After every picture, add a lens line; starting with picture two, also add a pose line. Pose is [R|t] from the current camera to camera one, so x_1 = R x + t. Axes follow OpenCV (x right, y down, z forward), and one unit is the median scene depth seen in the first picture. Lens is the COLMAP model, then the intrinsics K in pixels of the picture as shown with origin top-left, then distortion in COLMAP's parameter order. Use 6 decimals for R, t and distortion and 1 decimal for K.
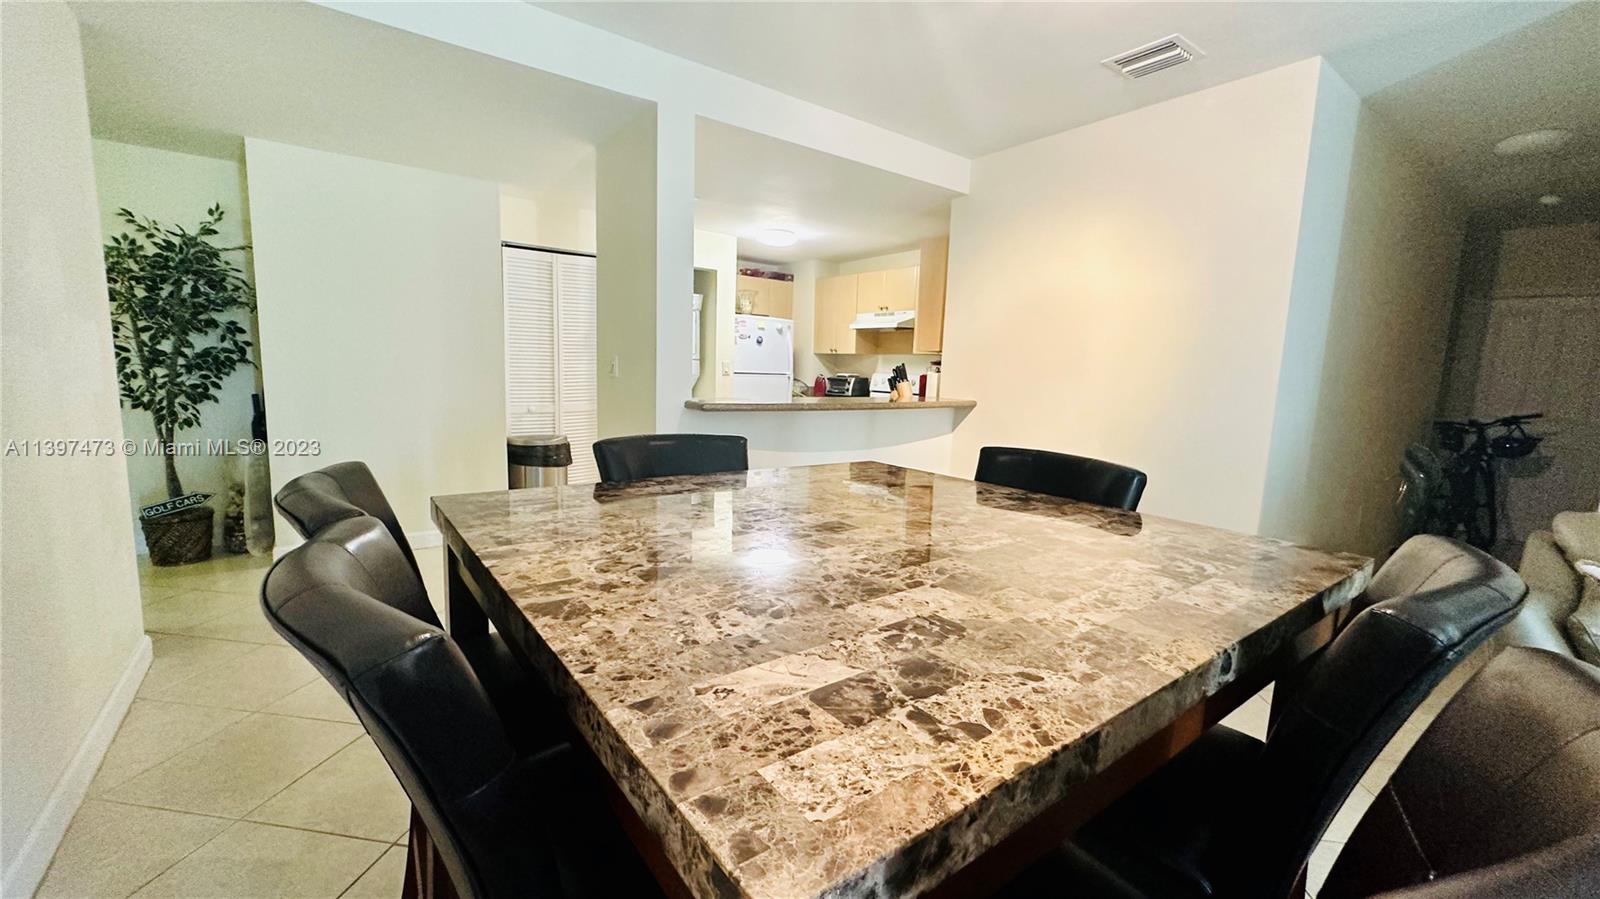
lens RADIAL K [[648.0, 0, 792.8], [0, 648.0, 451.0], [0, 0, 1]] dist [-0.000374, 0.000196]
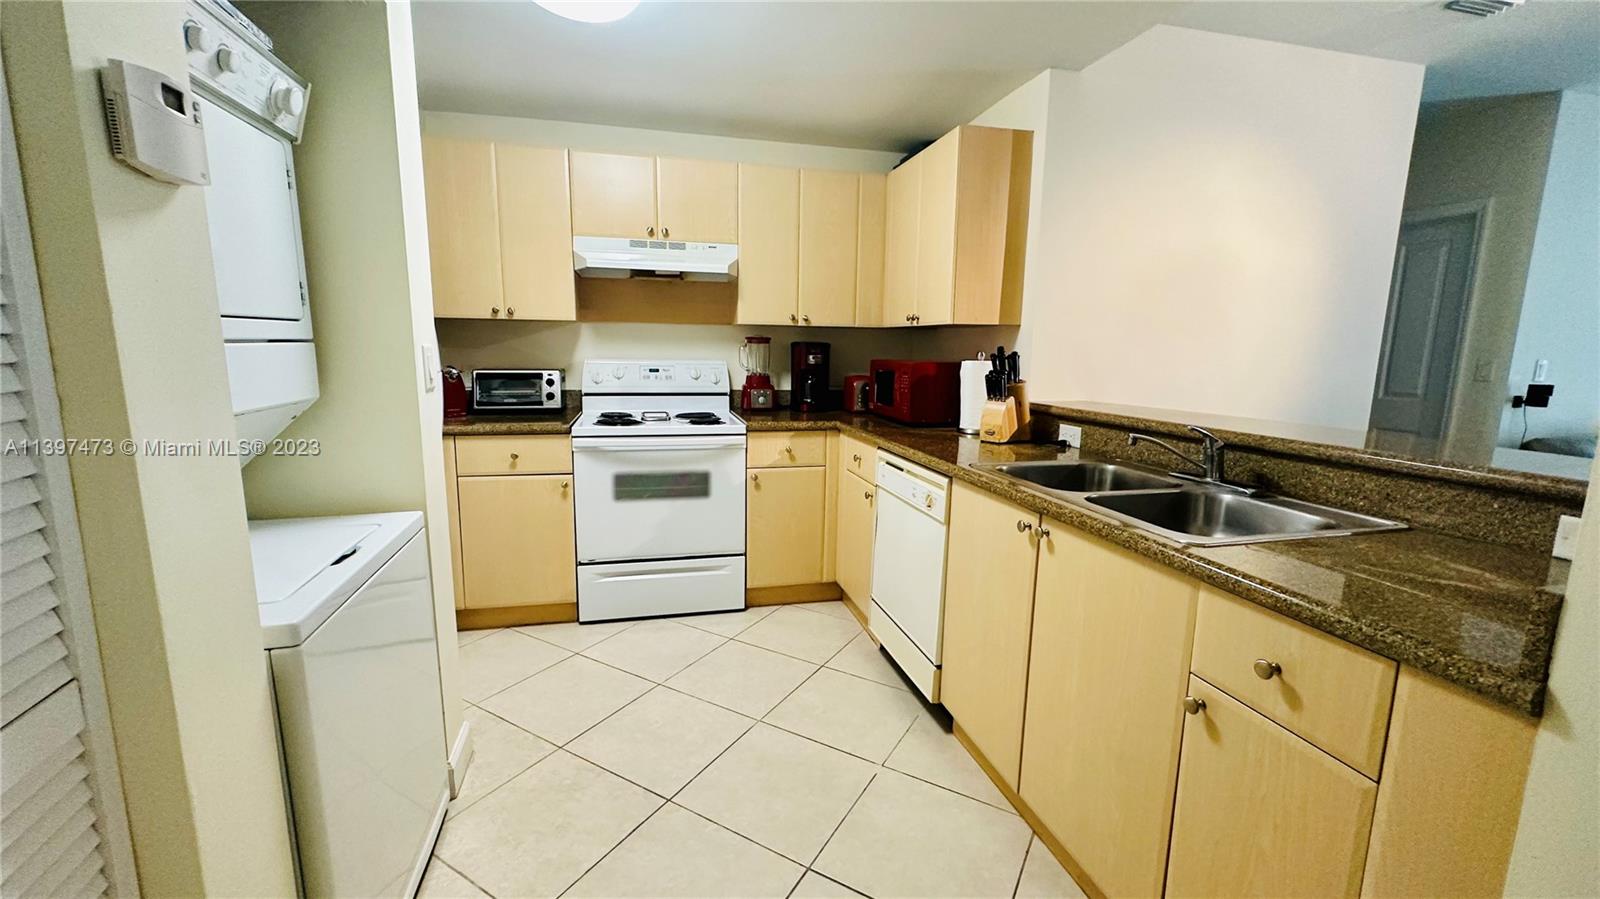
lens RADIAL K [[648.0, 0, 792.4], [0, 648.0, 452.7], [0, 0, 1]] dist [-0.000374, 0.000196]
pose [[0.381561, -0.176339, 0.907367, -0.289604], [0.119246, 0.982822, 0.140858, -0.099951], [-0.916619, 0.054454, 0.396035, 0.653034]]
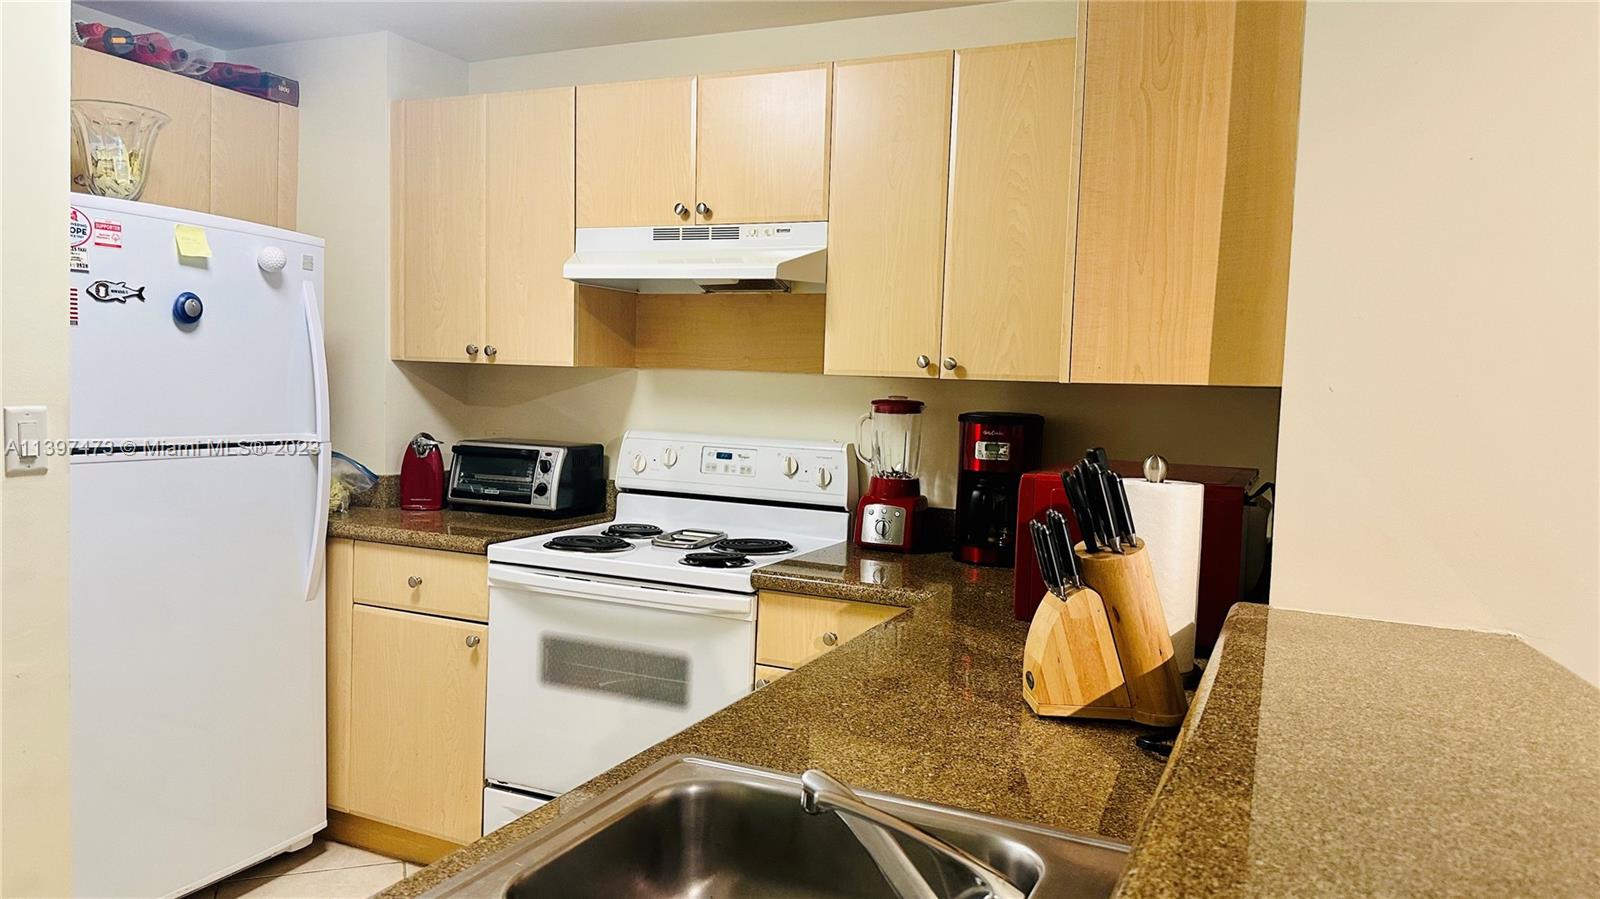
lens RADIAL K [[1112.8, 0, 815.3], [0, 1112.8, 444.6], [0, 0, 1]] dist [0.010928, -0.012236]
pose [[0.863454, -0.029845, 0.503543, -0.058648], [0.058096, 0.997489, -0.040500, -0.087502], [-0.501070, 0.064224, 0.863020, 0.513156]]
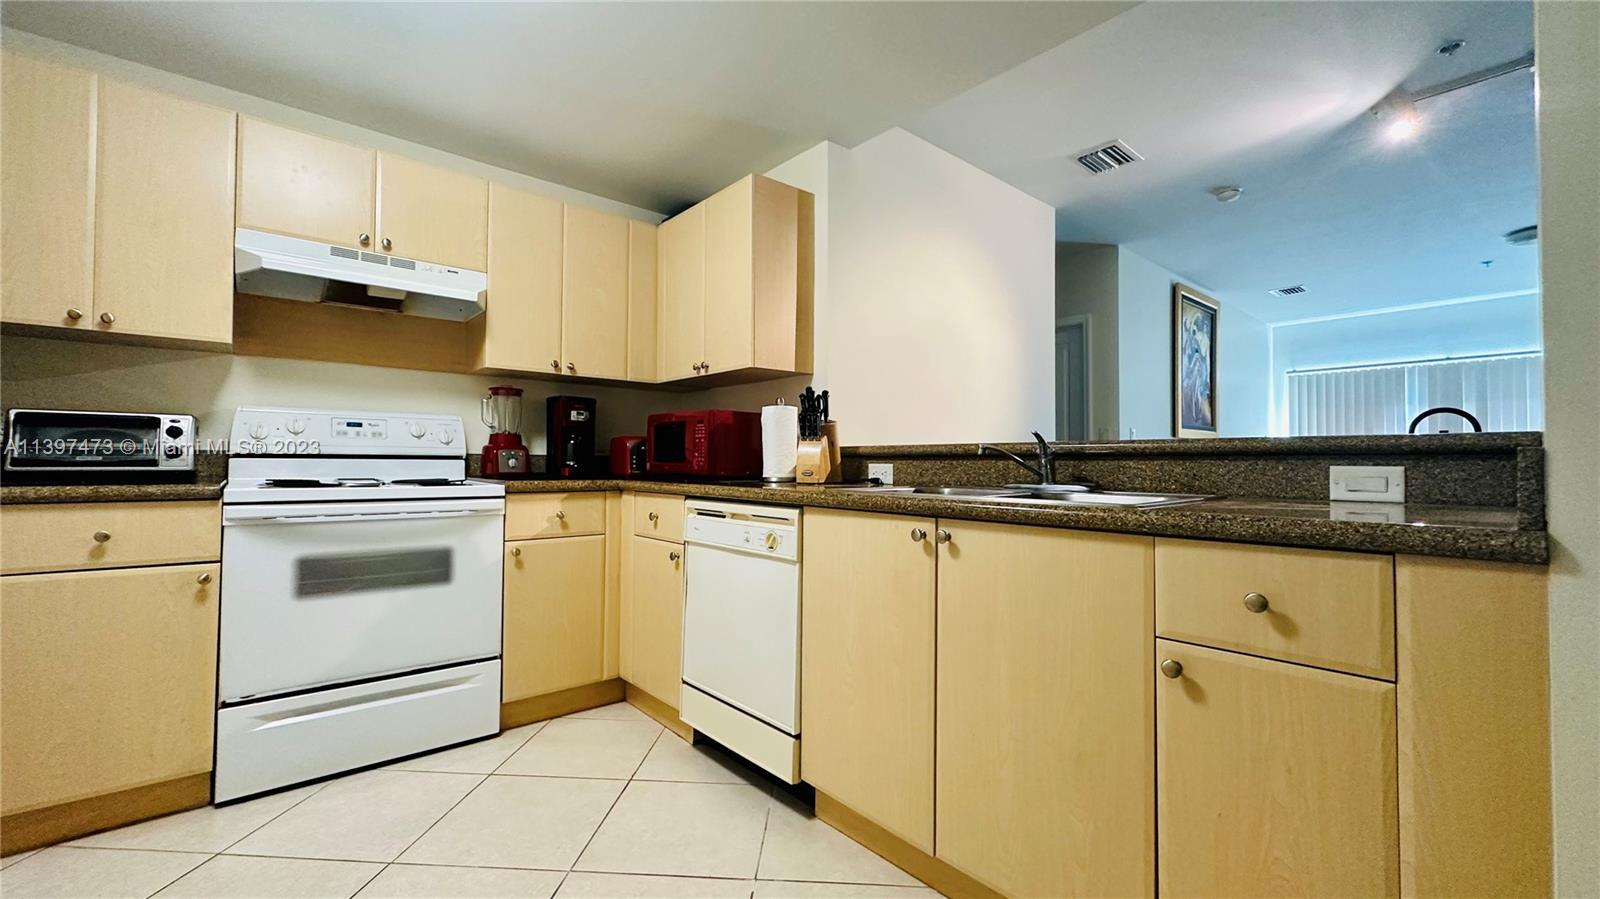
lens RADIAL K [[648.0, 0, 801.5], [0, 648.0, 450.7], [0, 0, 1]] dist [-0.000374, 0.000196]
pose [[-0.088999, -0.013338, 0.995942, -0.257976], [0.120704, 0.992397, 0.024077, -0.066213], [-0.988691, 0.122357, -0.086712, 0.729086]]
